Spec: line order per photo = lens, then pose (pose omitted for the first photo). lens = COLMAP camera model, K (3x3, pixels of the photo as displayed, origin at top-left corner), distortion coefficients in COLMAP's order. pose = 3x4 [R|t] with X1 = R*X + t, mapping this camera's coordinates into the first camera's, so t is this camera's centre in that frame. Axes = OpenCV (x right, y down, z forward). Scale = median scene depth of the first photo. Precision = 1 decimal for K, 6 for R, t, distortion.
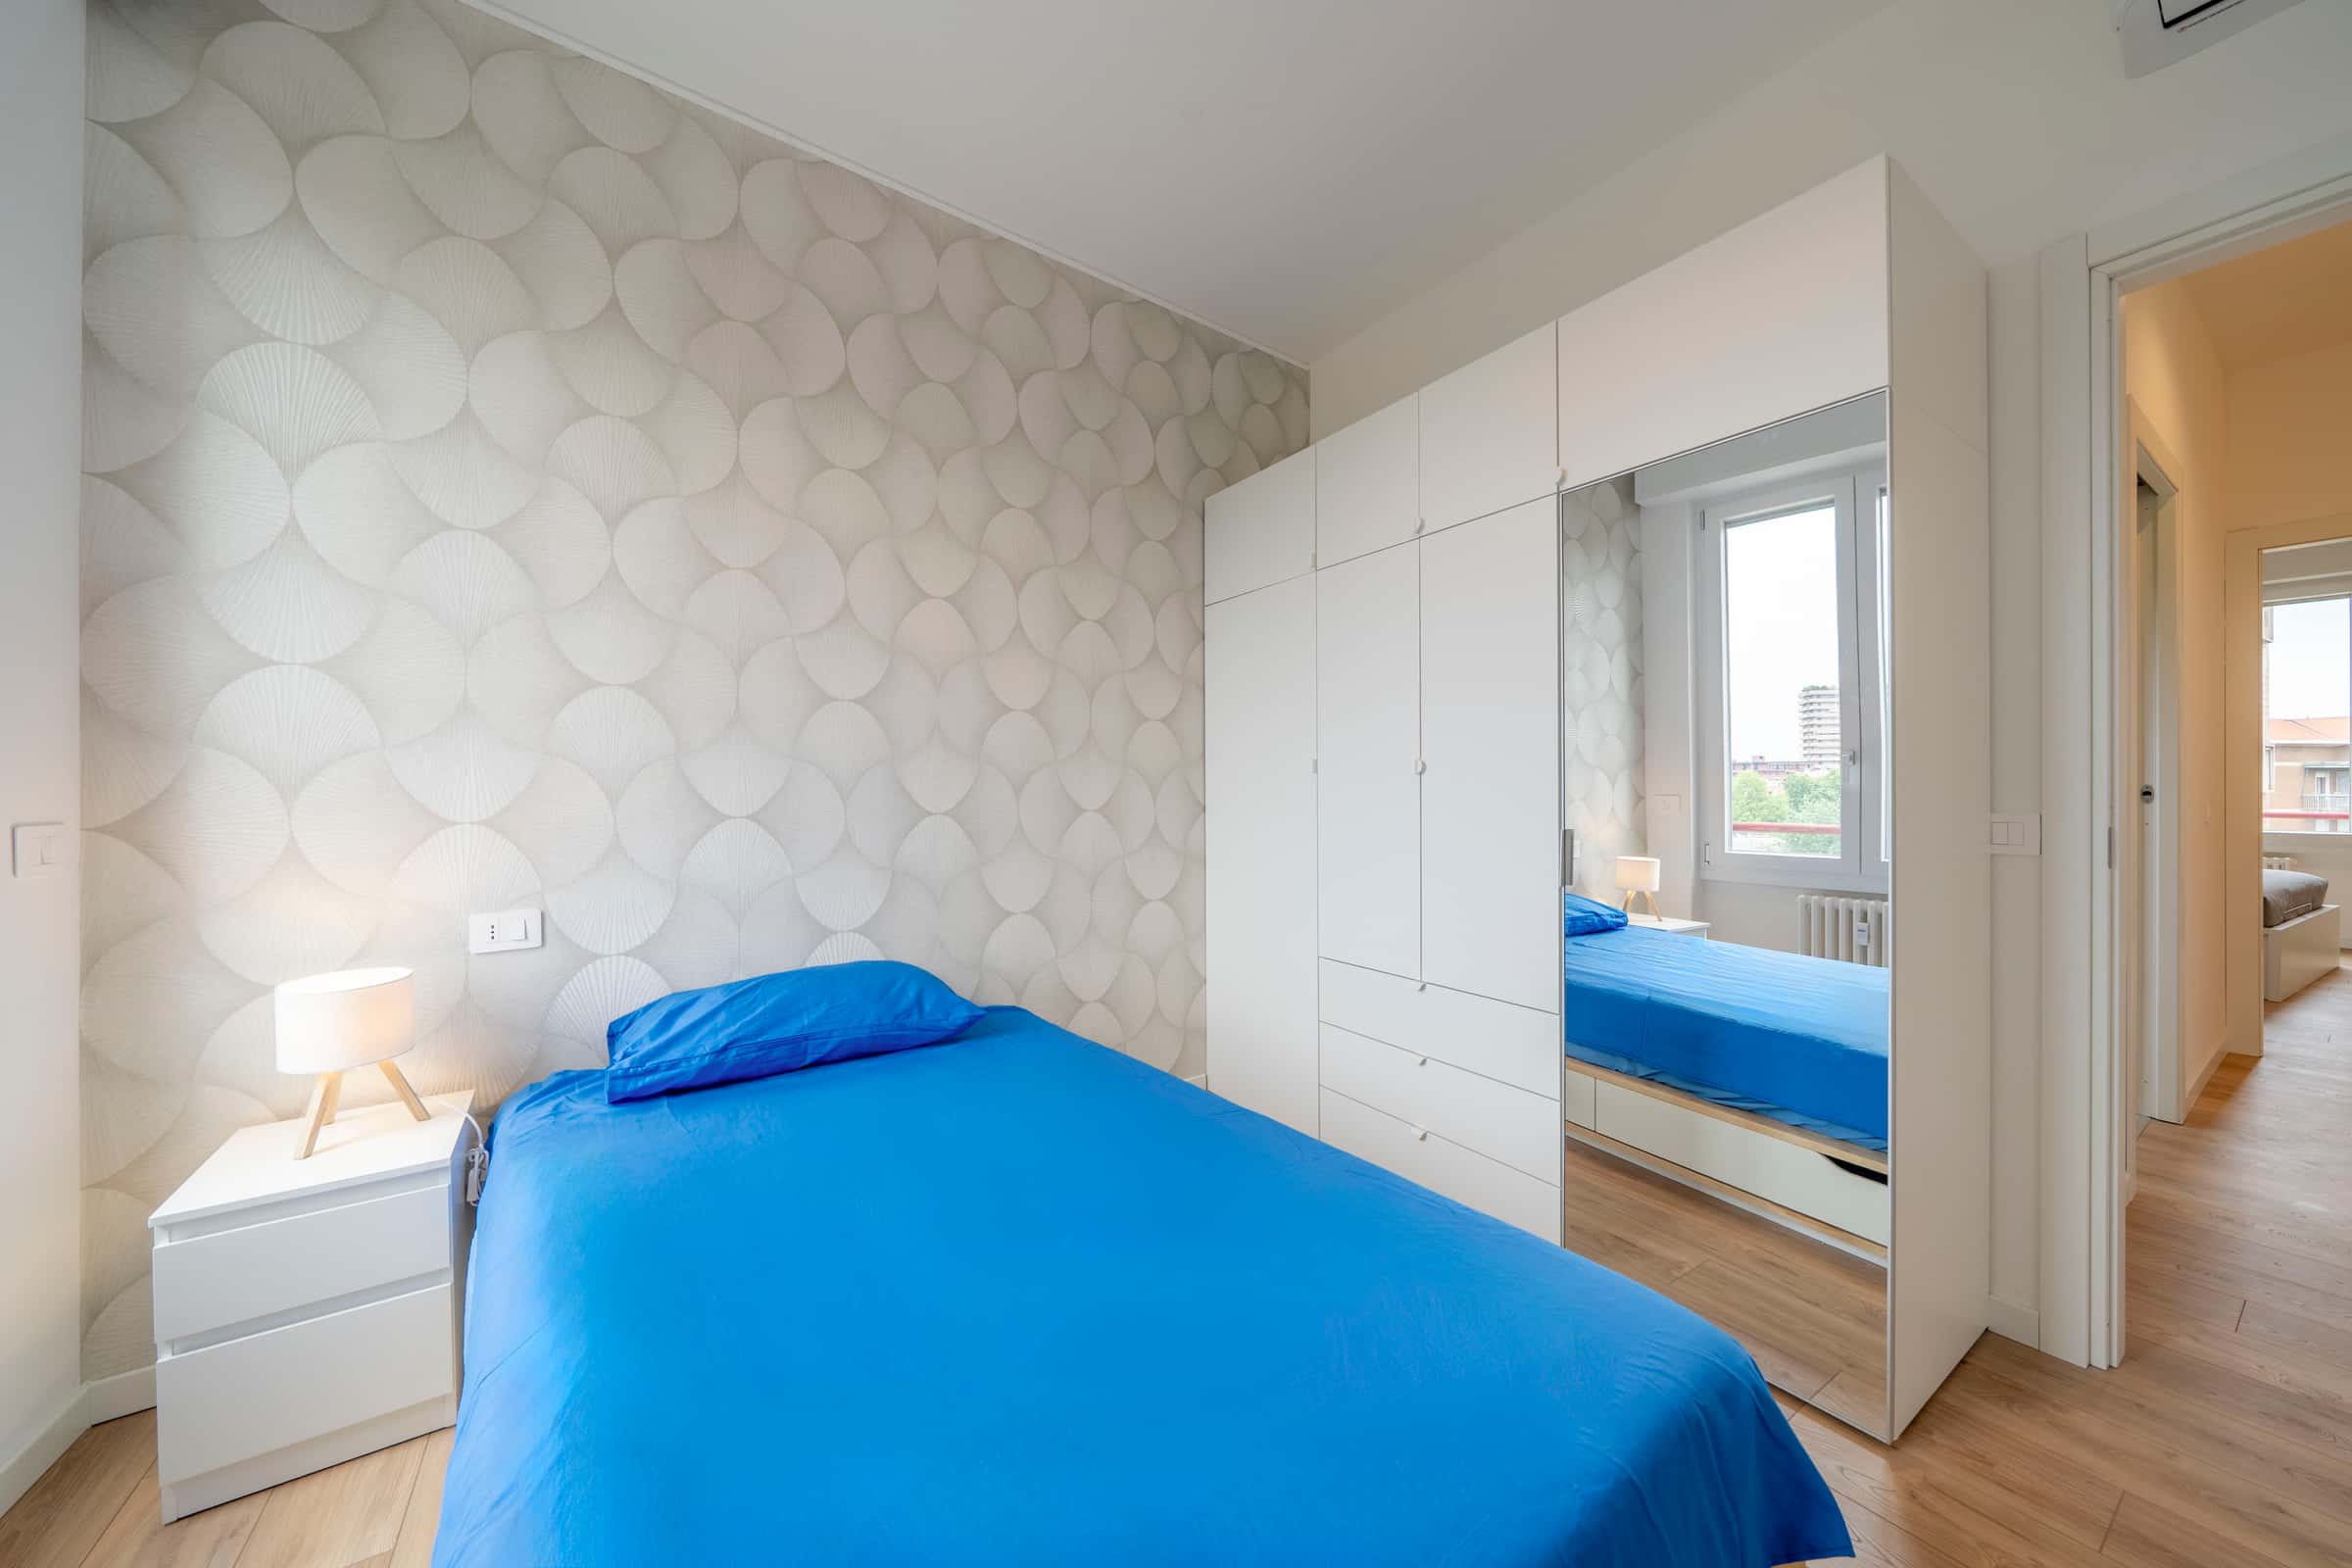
lens RADIAL K [[817.6, 0, 1141.0], [0, 817.6, 791.1], [0, 0, 1]] dist [-0.006257, -0.000222]
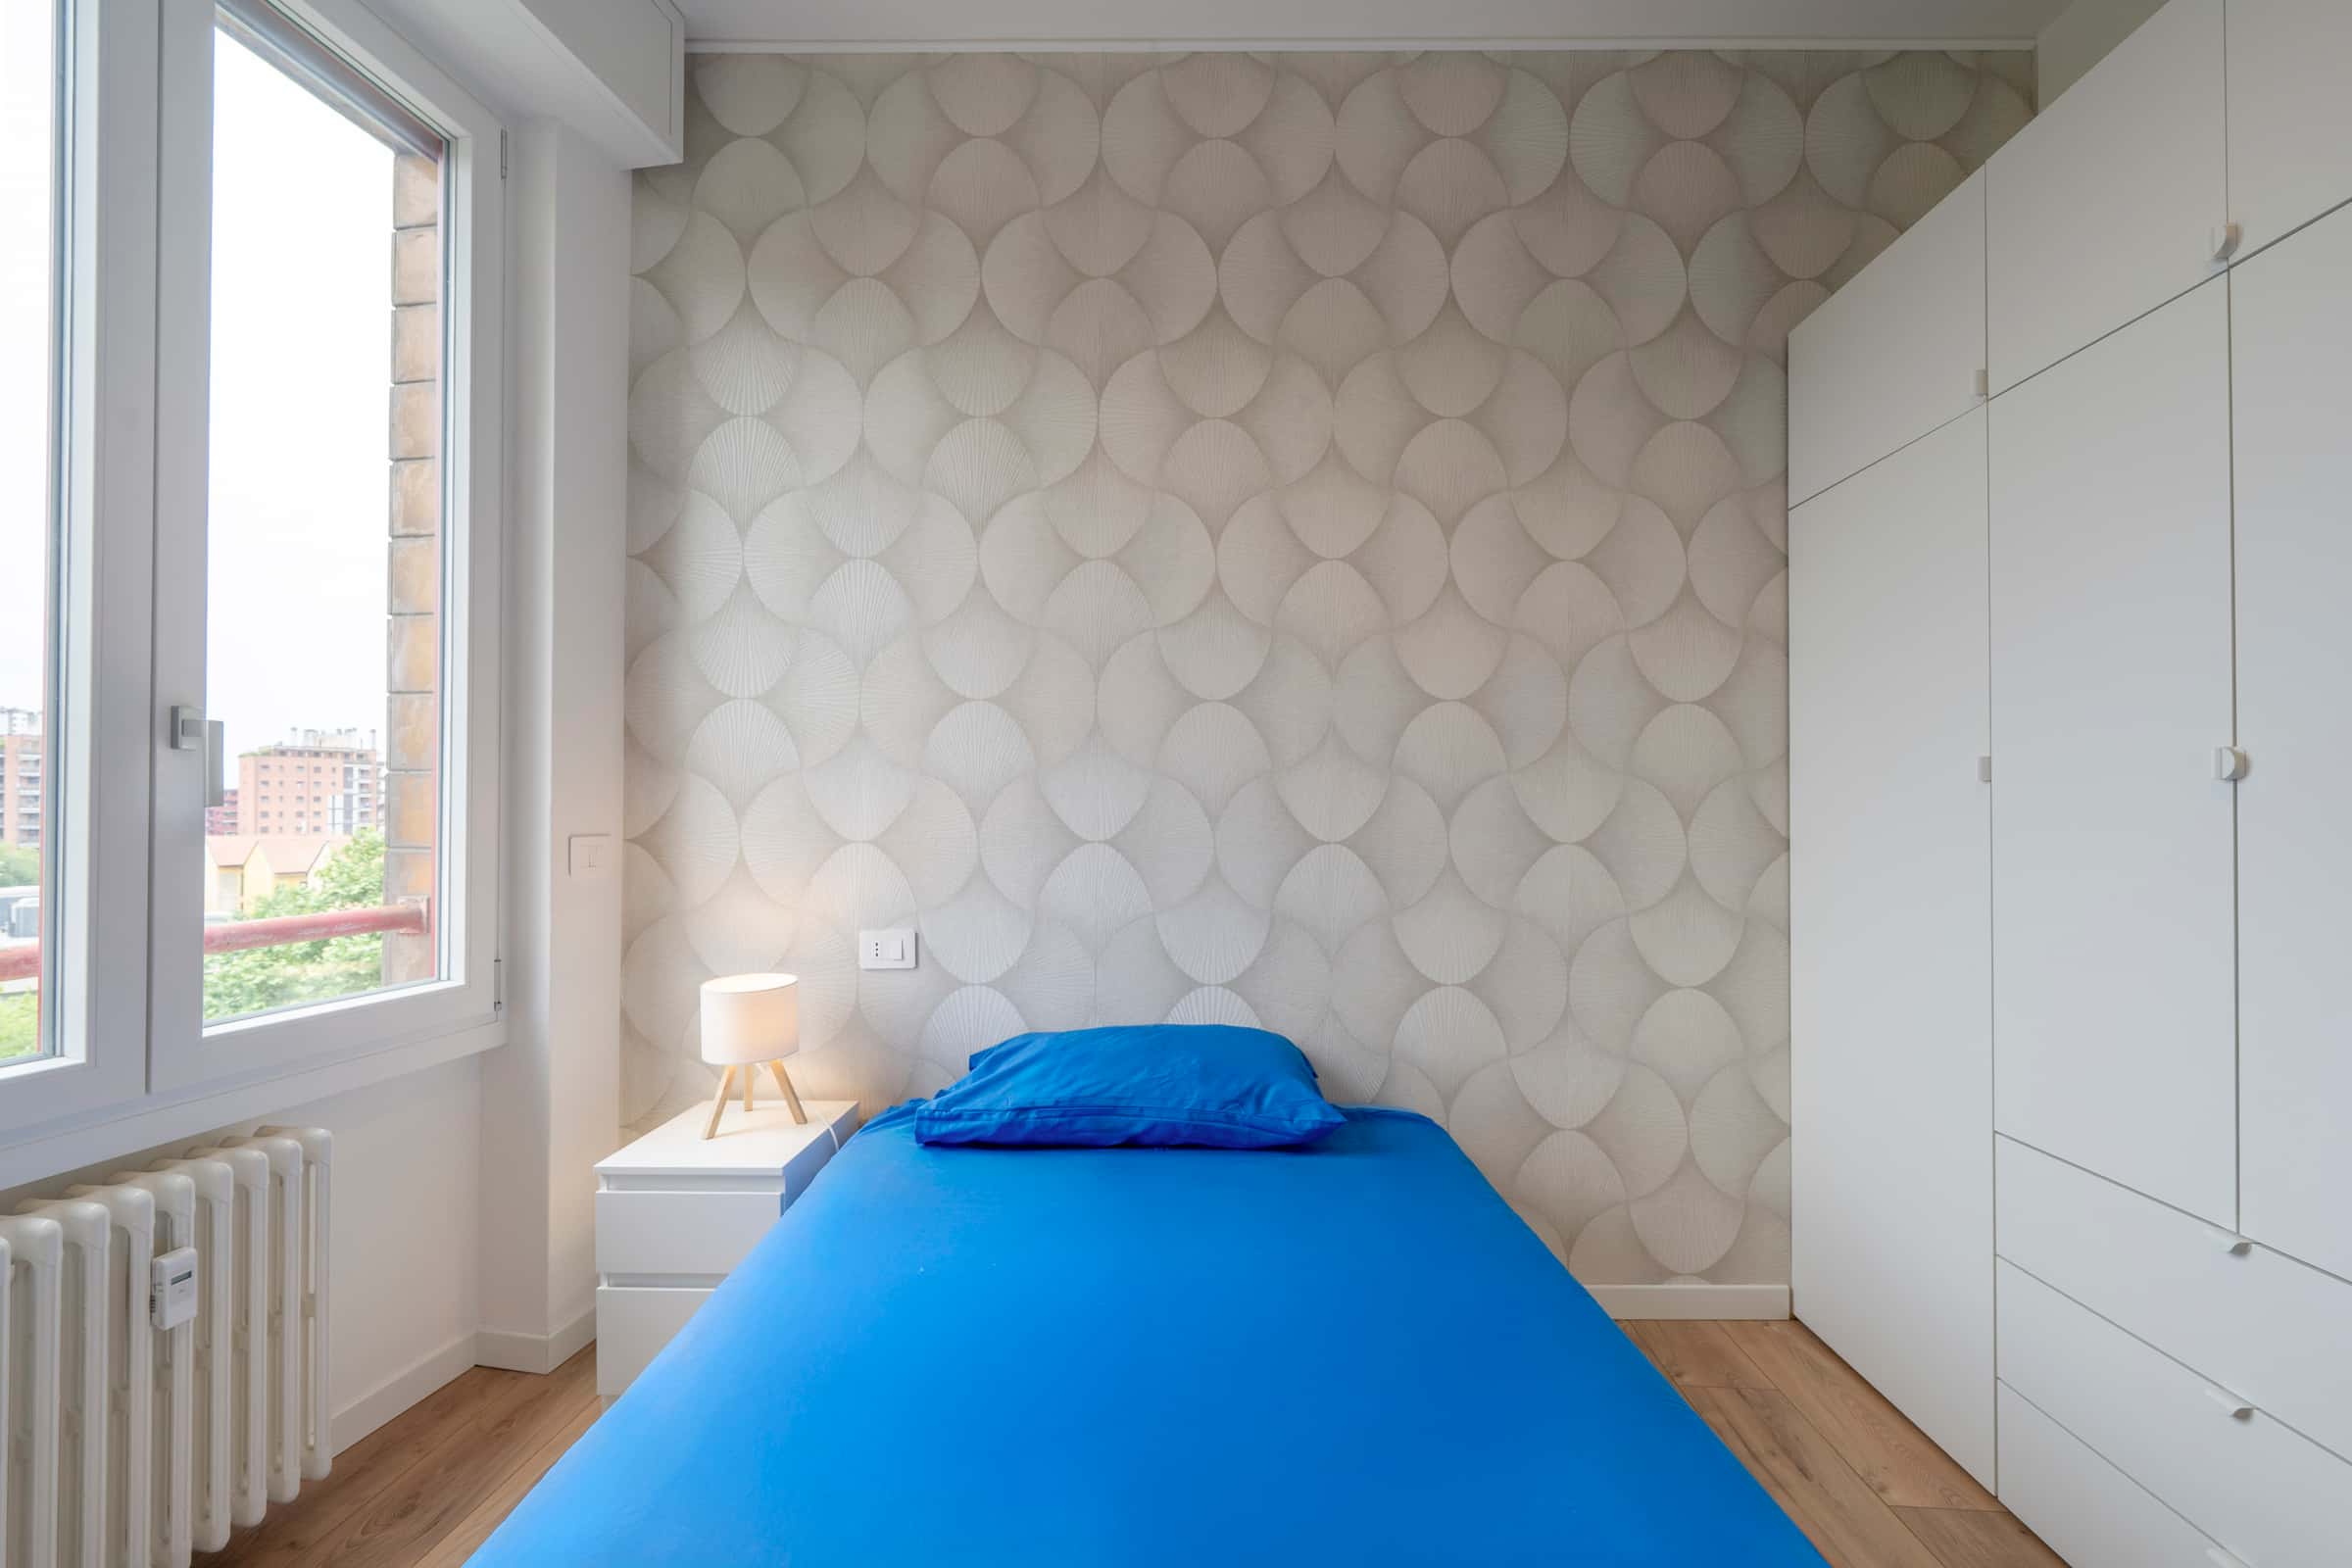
lens RADIAL K [[971.4, 0, 1145.9], [0, 971.4, 804.1], [0, 0, 1]] dist [-0.003485, 0.000318]
pose [[0.802840, -0.000891, -0.596194, 0.172022], [-0.004653, 0.999959, -0.007761, -0.000520], [0.596177, 0.009005, 0.802803, 0.196120]]
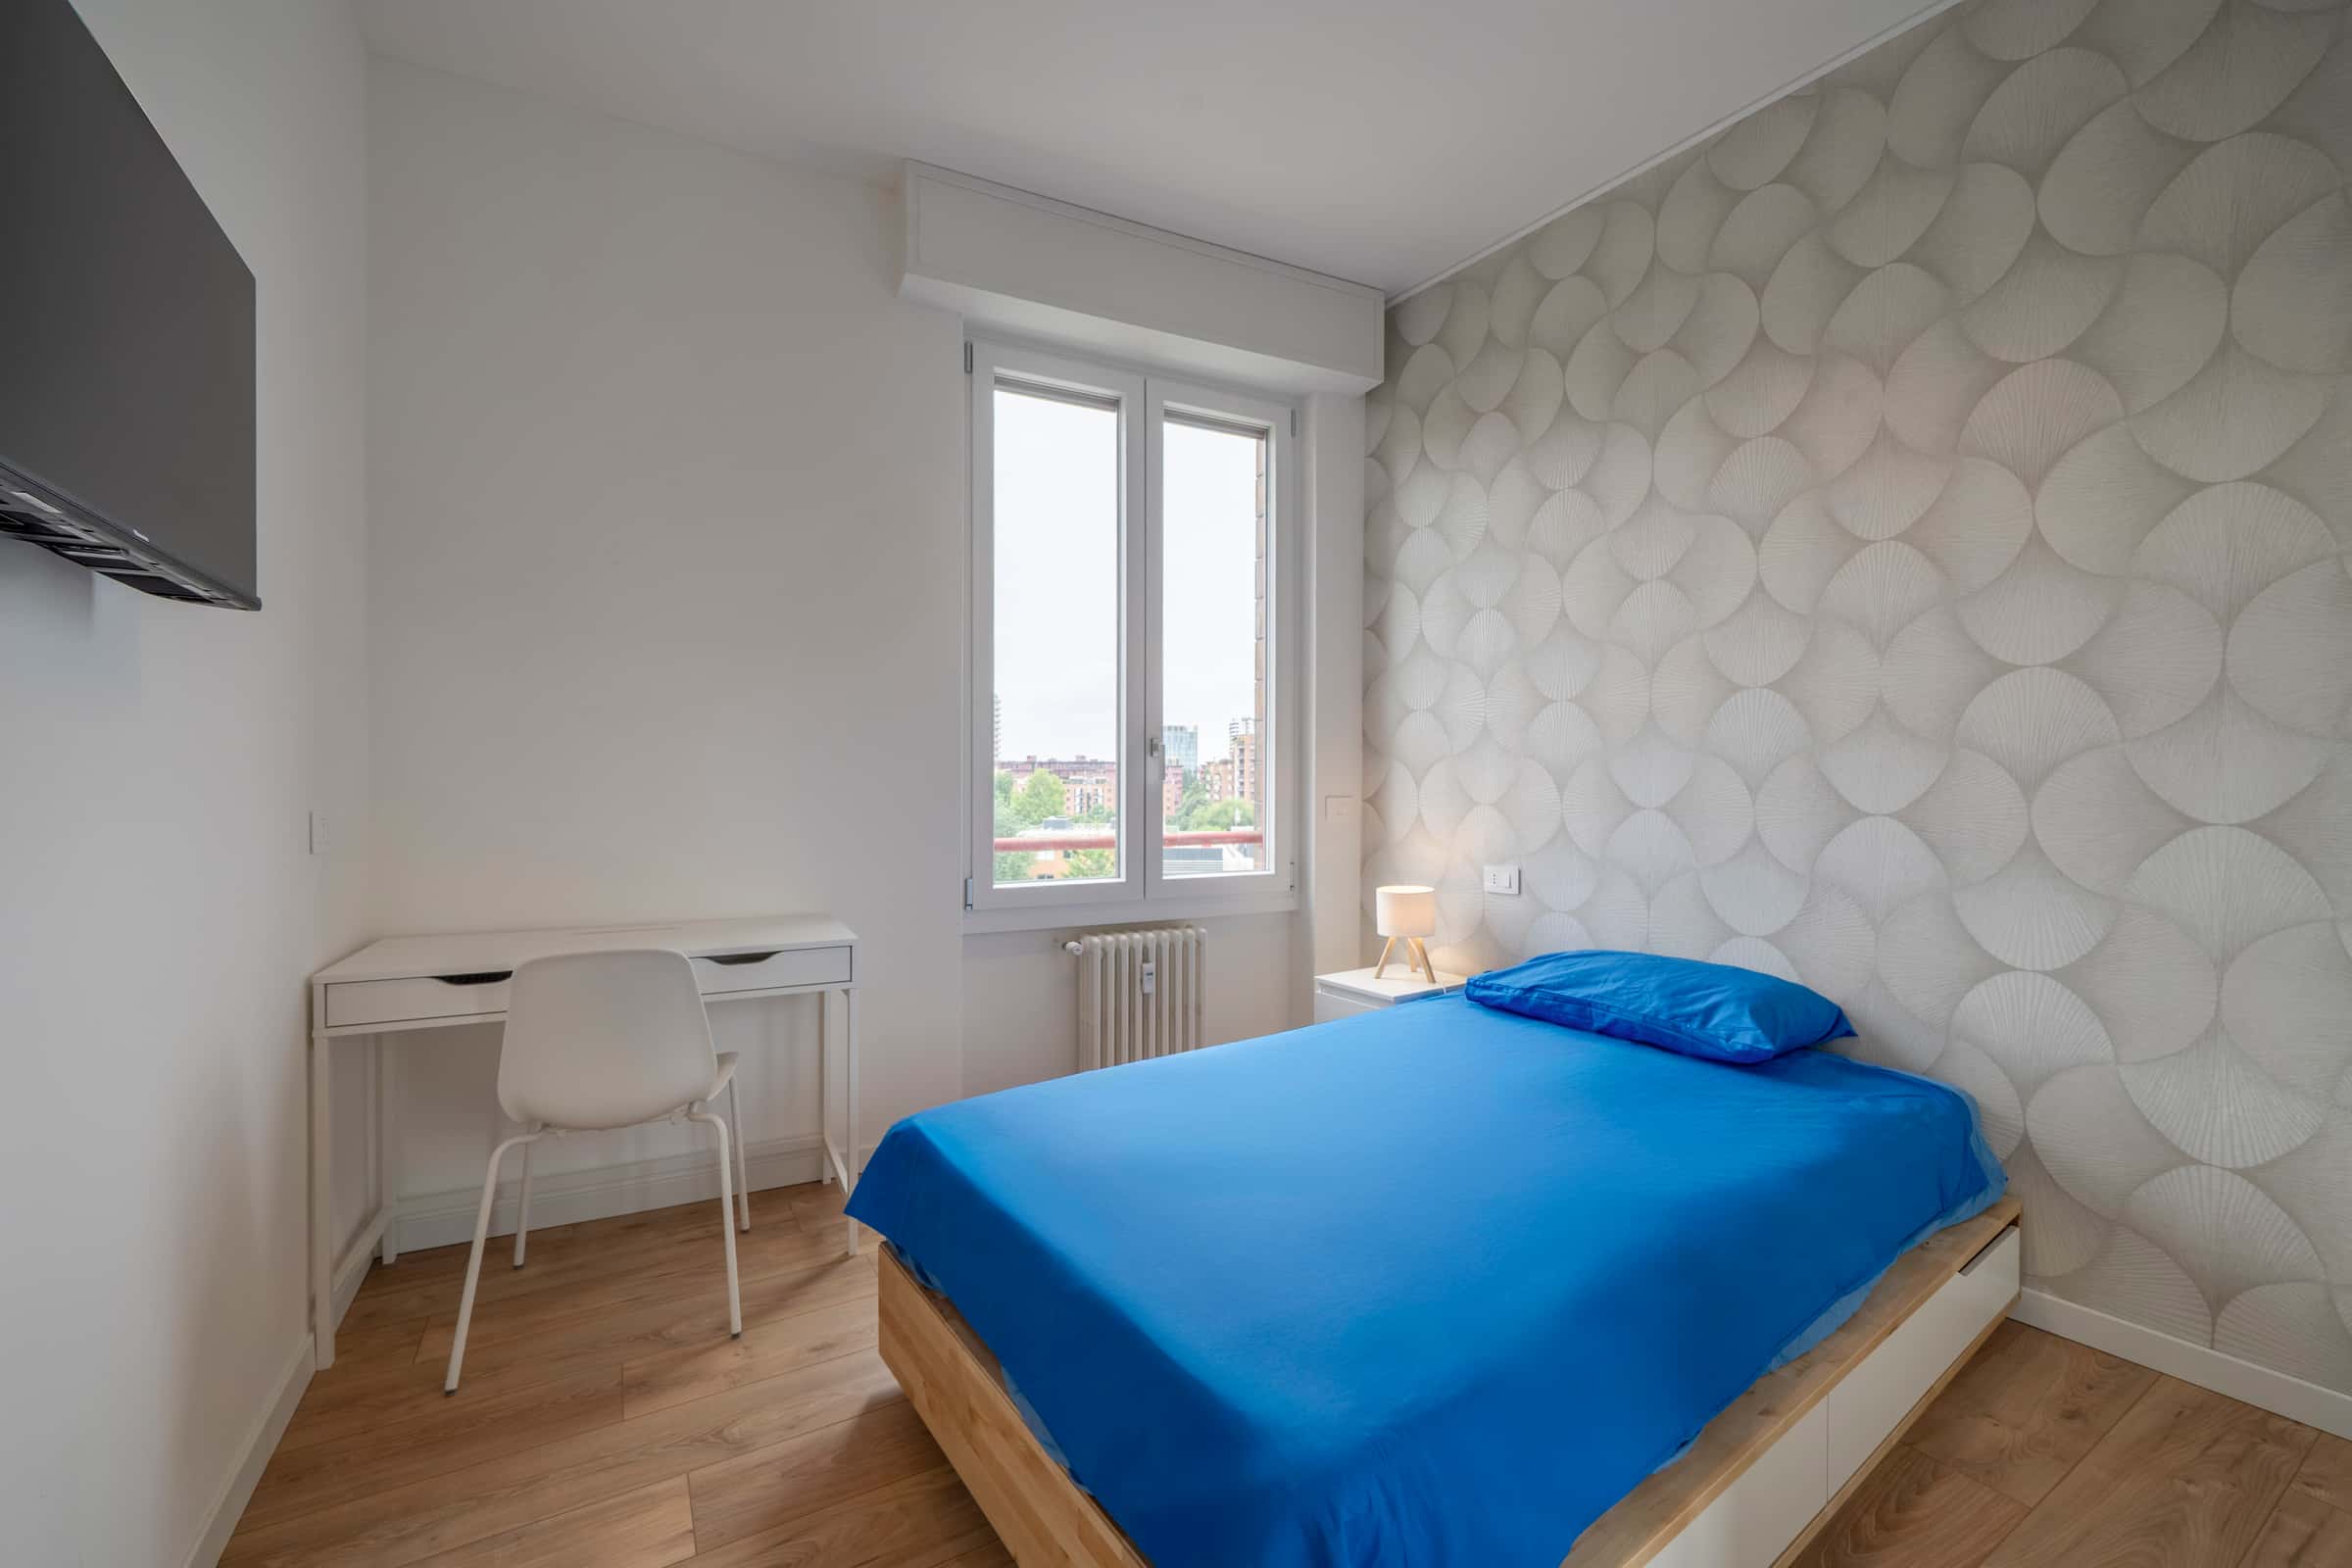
lens RADIAL K [[873.7, 0, 1167.3], [0, 873.7, 782.5], [0, 0, 1]] dist [-0.000904, -0.000075]
pose [[-0.001416, 0.005949, -0.999981, 0.678067], [-0.005328, 0.999968, 0.005957, -0.005903], [0.999985, 0.005336, -0.001385, 0.359773]]
